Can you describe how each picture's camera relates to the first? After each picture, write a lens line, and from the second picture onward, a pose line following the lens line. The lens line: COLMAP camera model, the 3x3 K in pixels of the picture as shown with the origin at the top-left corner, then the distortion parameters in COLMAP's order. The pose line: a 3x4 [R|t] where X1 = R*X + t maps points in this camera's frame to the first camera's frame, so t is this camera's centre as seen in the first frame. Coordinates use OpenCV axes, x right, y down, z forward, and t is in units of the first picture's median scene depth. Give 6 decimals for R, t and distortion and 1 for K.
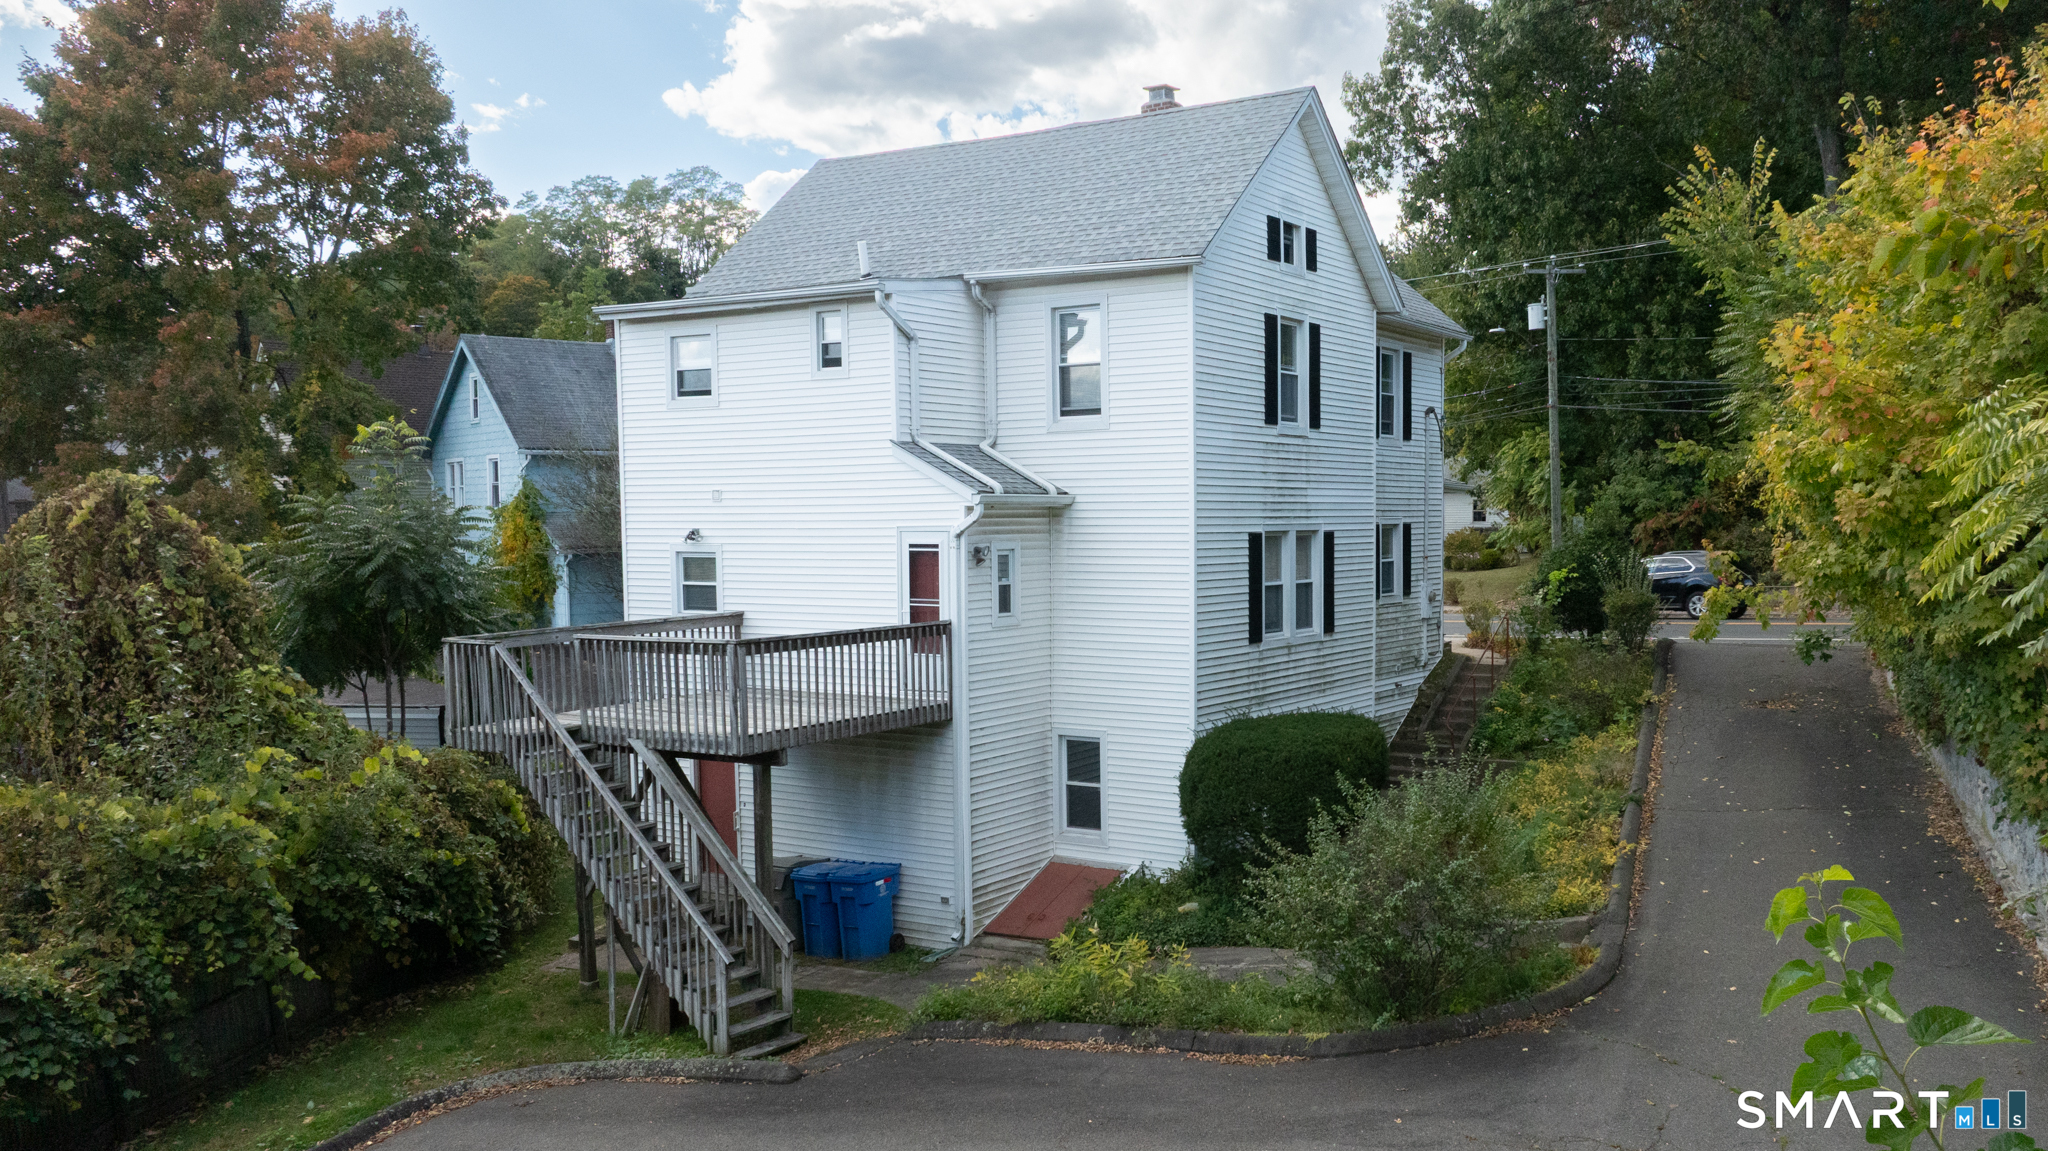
lens RADIAL K [[1433.9, 0, 1024.0], [0, 1433.9, 575.5], [0, 0, 1]] dist [-0.034594, 0.035466]
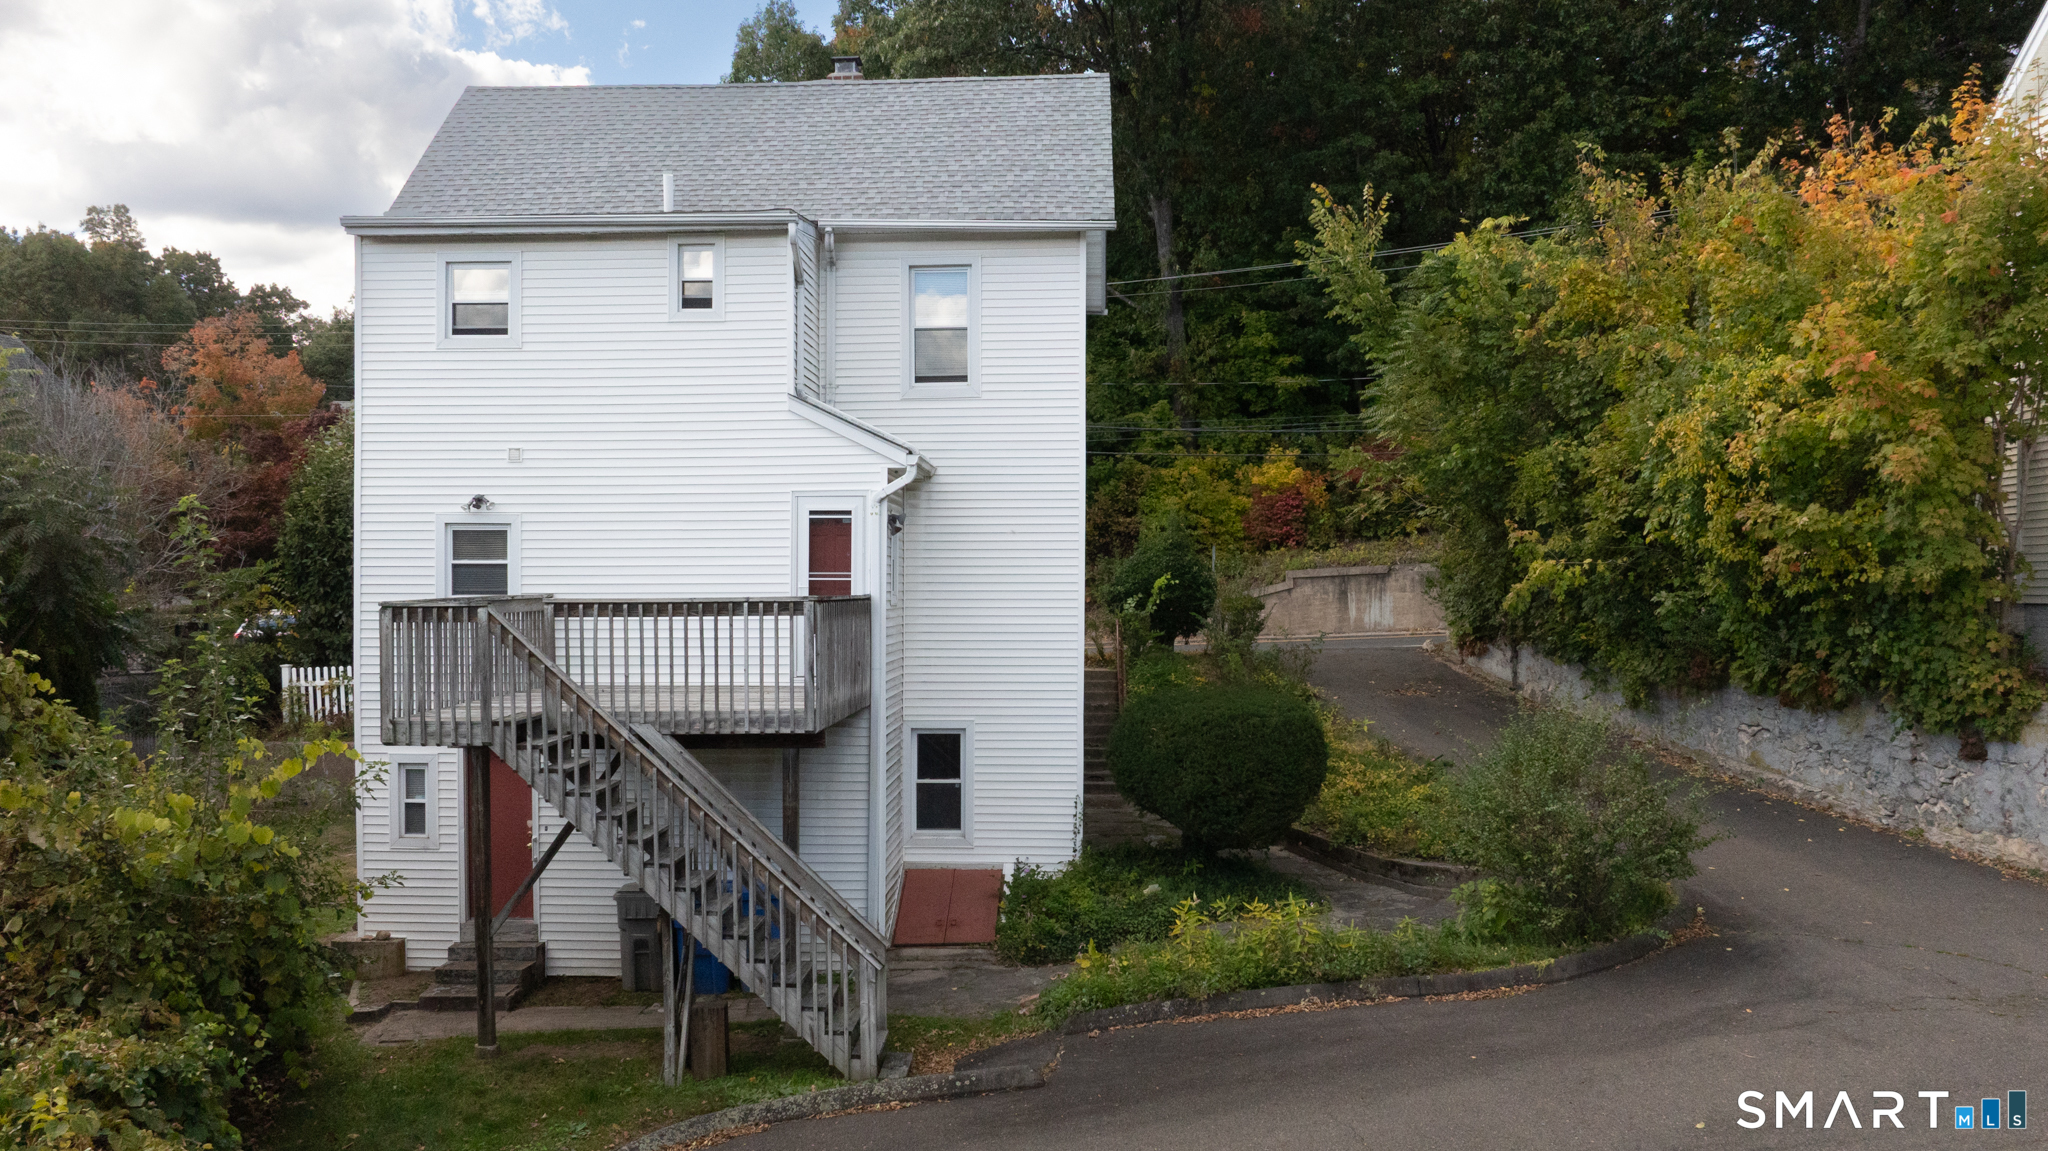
lens RADIAL K [[1511.8, 0, 1024.1], [0, 1511.8, 536.9], [0, 0, 1]] dist [-0.025060, 0.000098]
pose [[0.911177, 0.015495, 0.411724, -0.330390], [0.005497, 0.998746, -0.049753, 0.039901], [-0.411979, 0.047597, 0.909949, 0.091685]]
